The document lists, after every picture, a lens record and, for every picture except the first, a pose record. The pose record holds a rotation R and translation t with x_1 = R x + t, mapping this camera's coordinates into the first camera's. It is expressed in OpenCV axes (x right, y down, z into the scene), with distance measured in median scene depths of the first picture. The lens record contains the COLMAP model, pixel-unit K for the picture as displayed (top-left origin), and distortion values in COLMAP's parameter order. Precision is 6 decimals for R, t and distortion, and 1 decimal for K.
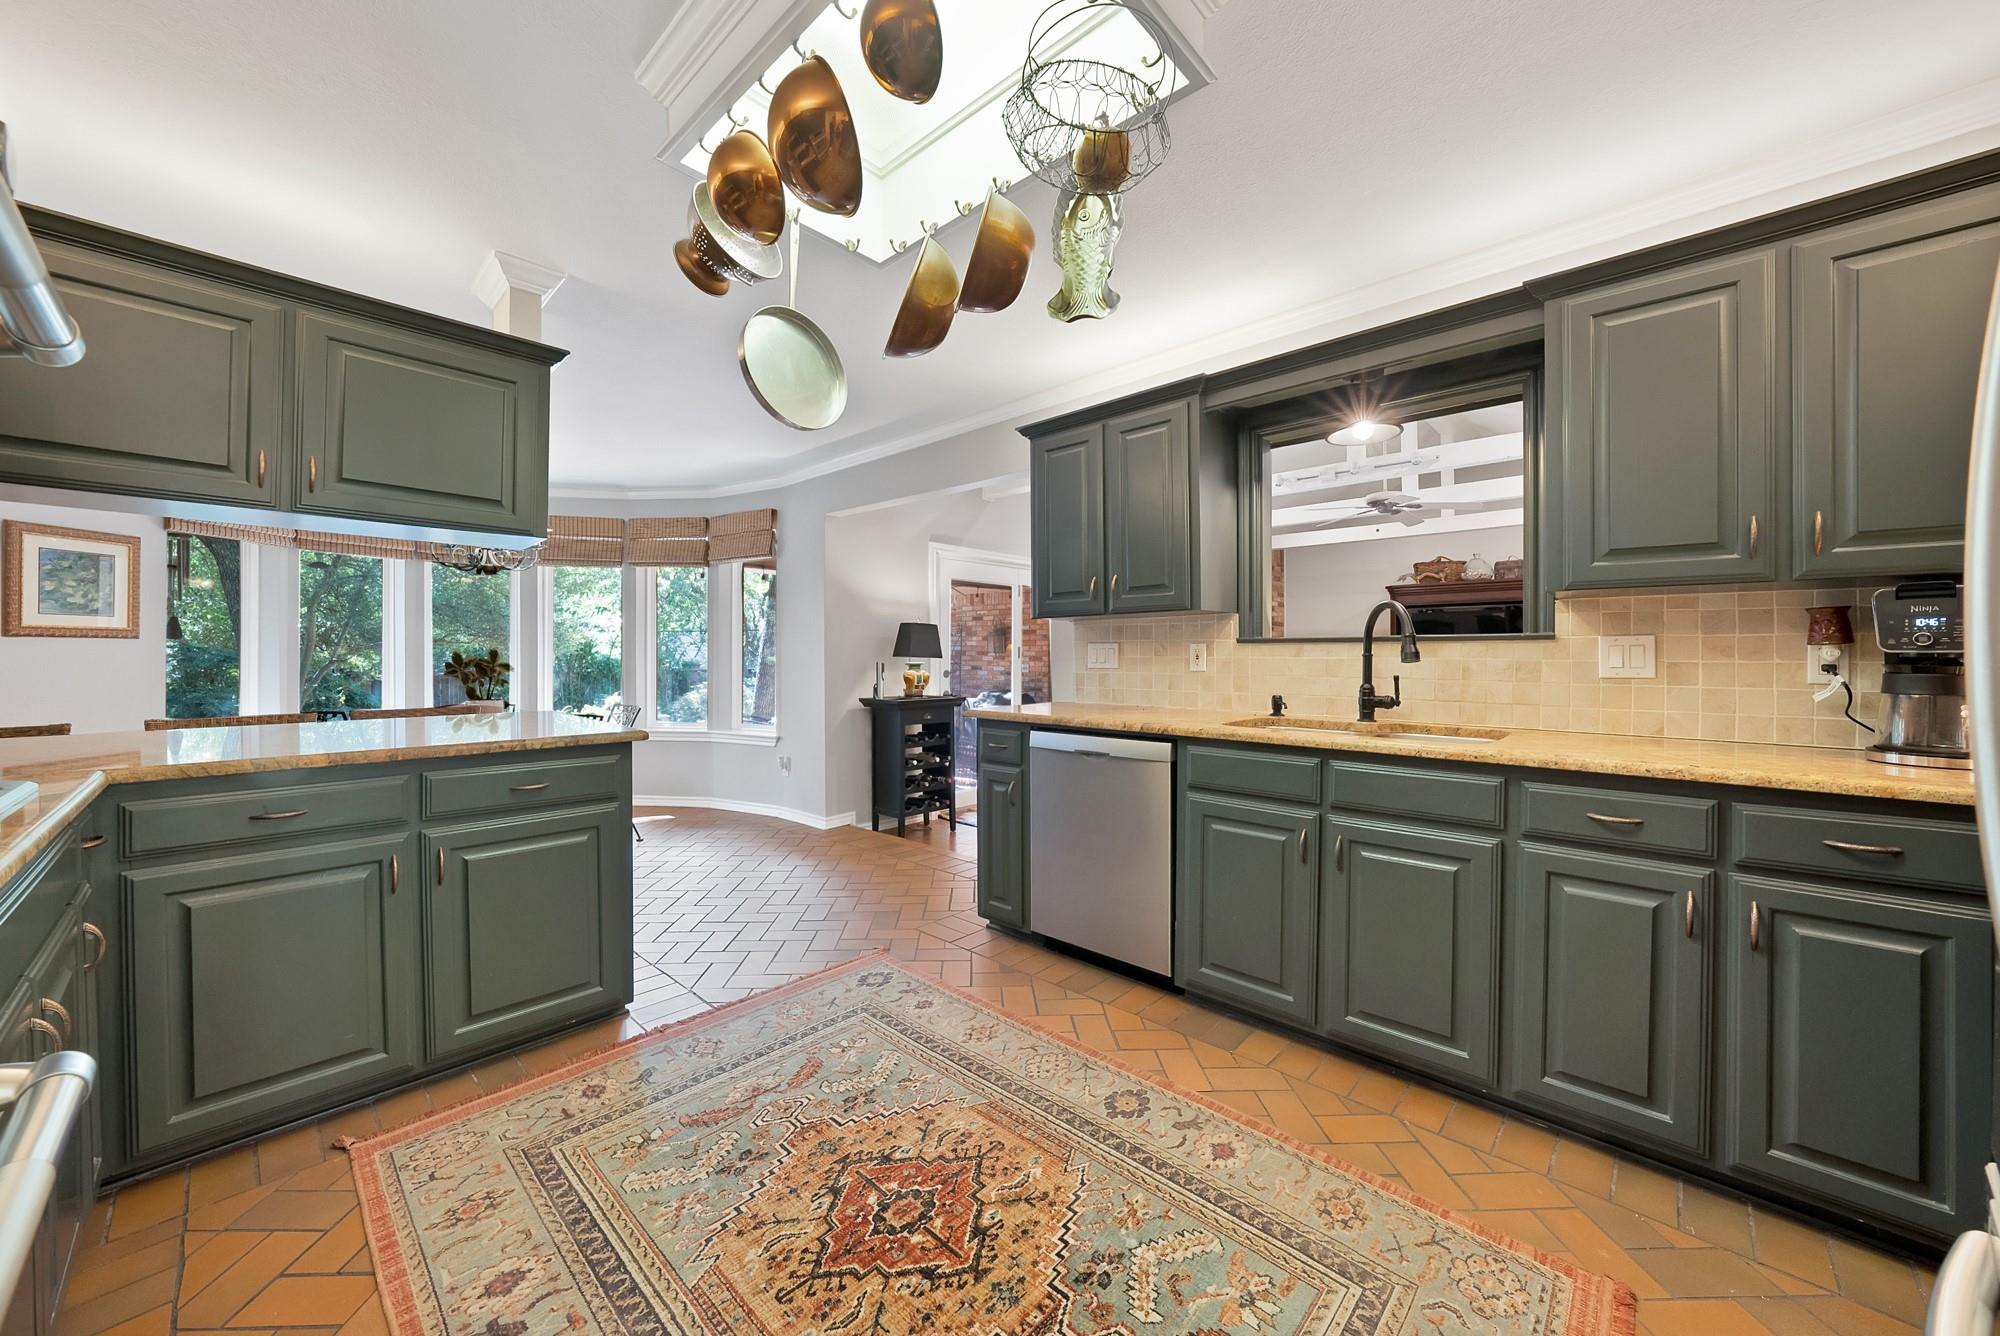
lens RADIAL K [[731.3, 0, 987.9], [0, 731.3, 659.4], [0, 0, 1]] dist [-0.023376, 0.004728]
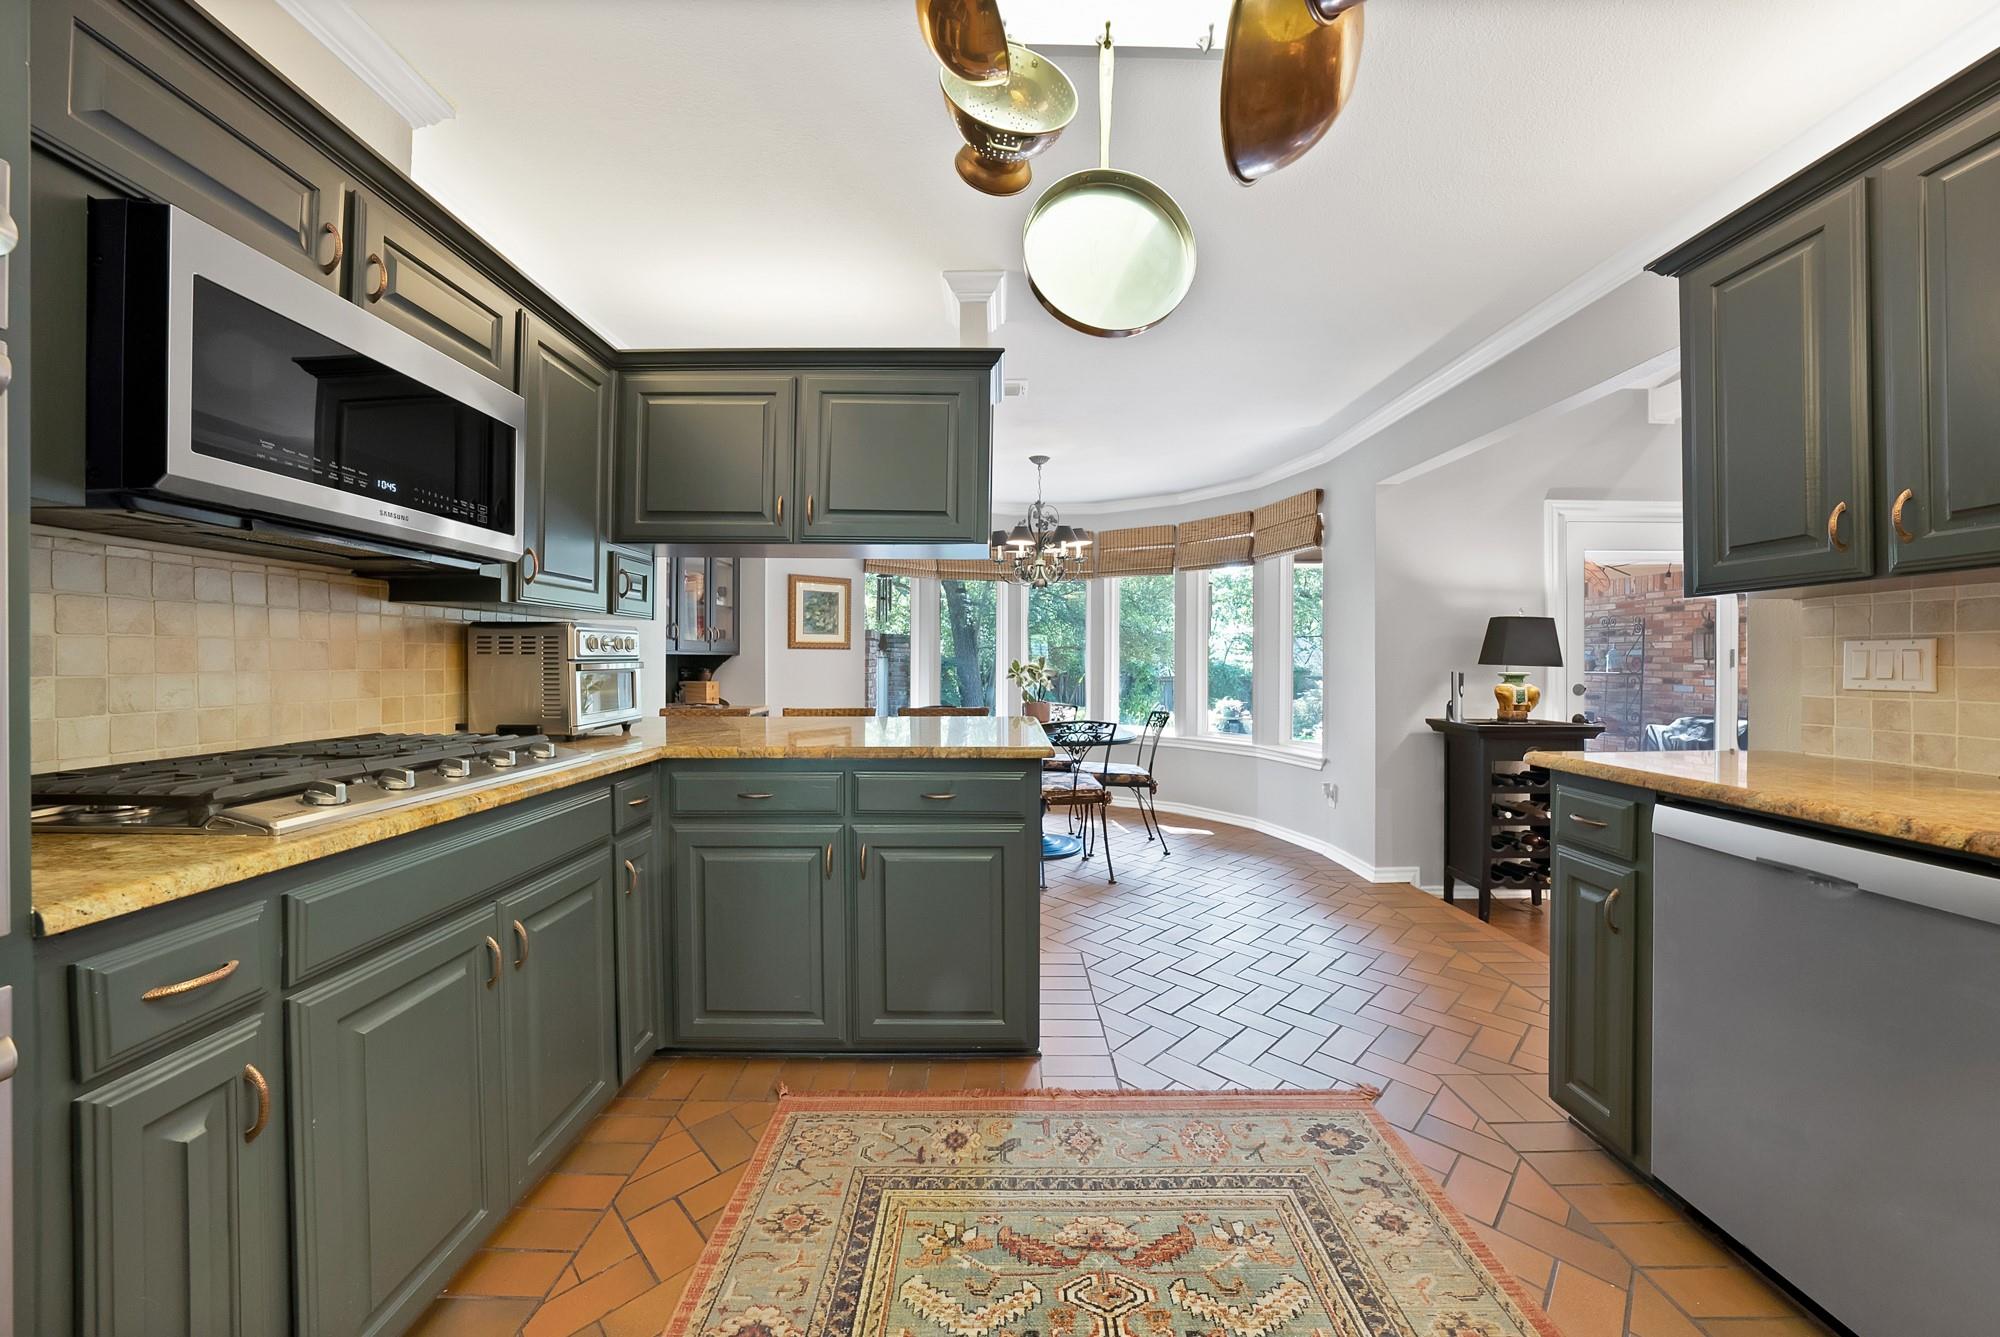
lens RADIAL K [[731.3, 0, 993.8], [0, 731.3, 661.6], [0, 0, 1]] dist [-0.023376, 0.004728]
pose [[0.692028, 0.001422, -0.721870, 0.101534], [-0.005591, 0.999979, -0.003389, -0.002569], [0.721849, 0.006381, 0.692021, 0.274472]]
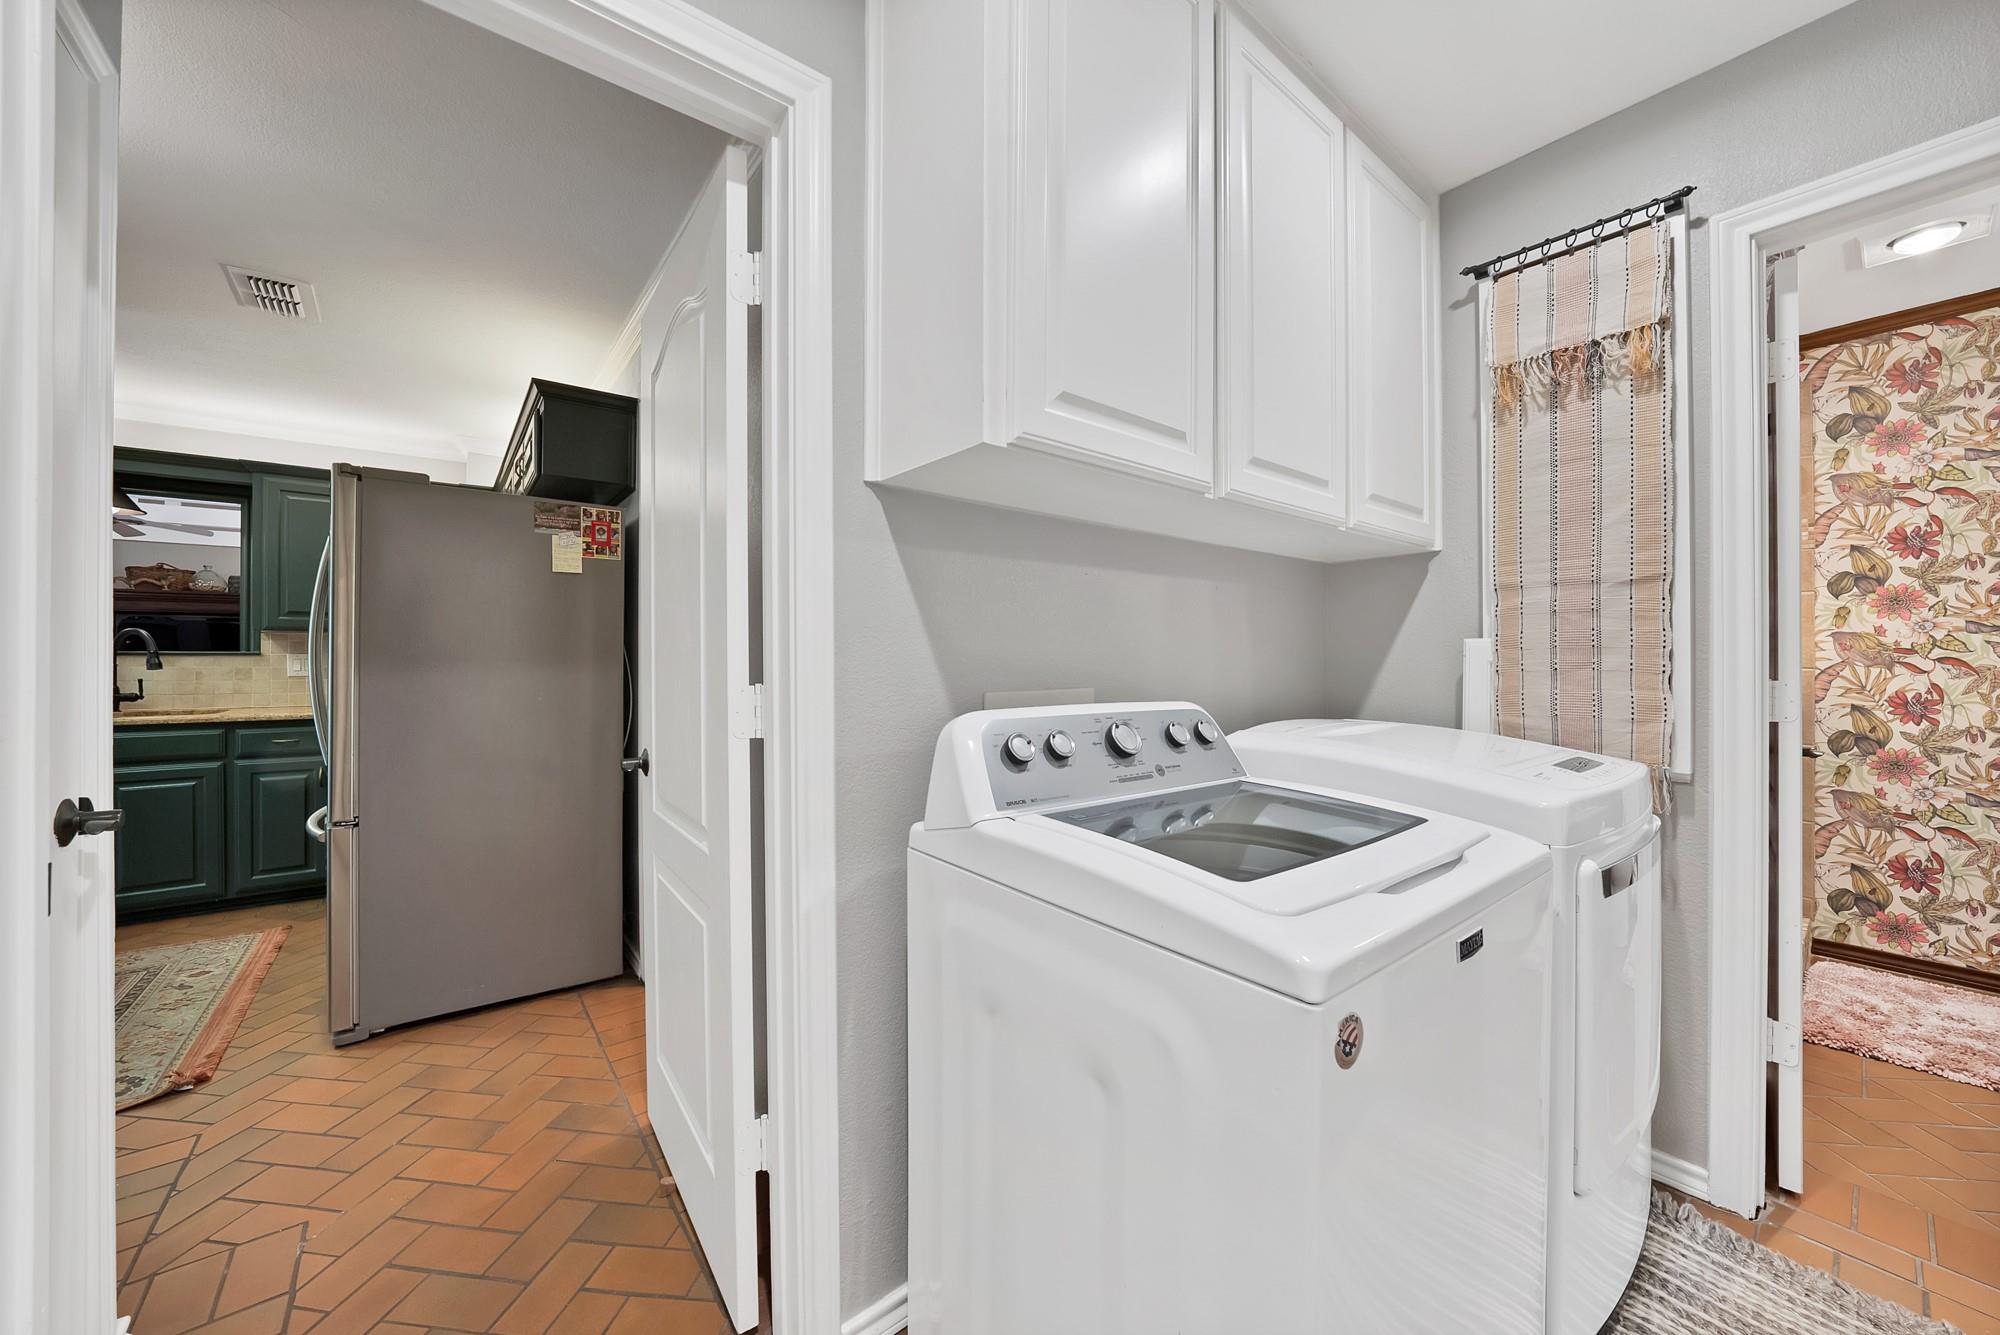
lens RADIAL K [[731.3, 0, 987.9], [0, 731.3, 664.3], [0, 0, 1]] dist [-0.023376, 0.004728]
pose [[0.148813, -0.002747, 0.988862, -0.435892], [0.007366, 0.999971, 0.001669, 0.002347], [-0.988838, 0.007036, 0.148829, -0.649380]]
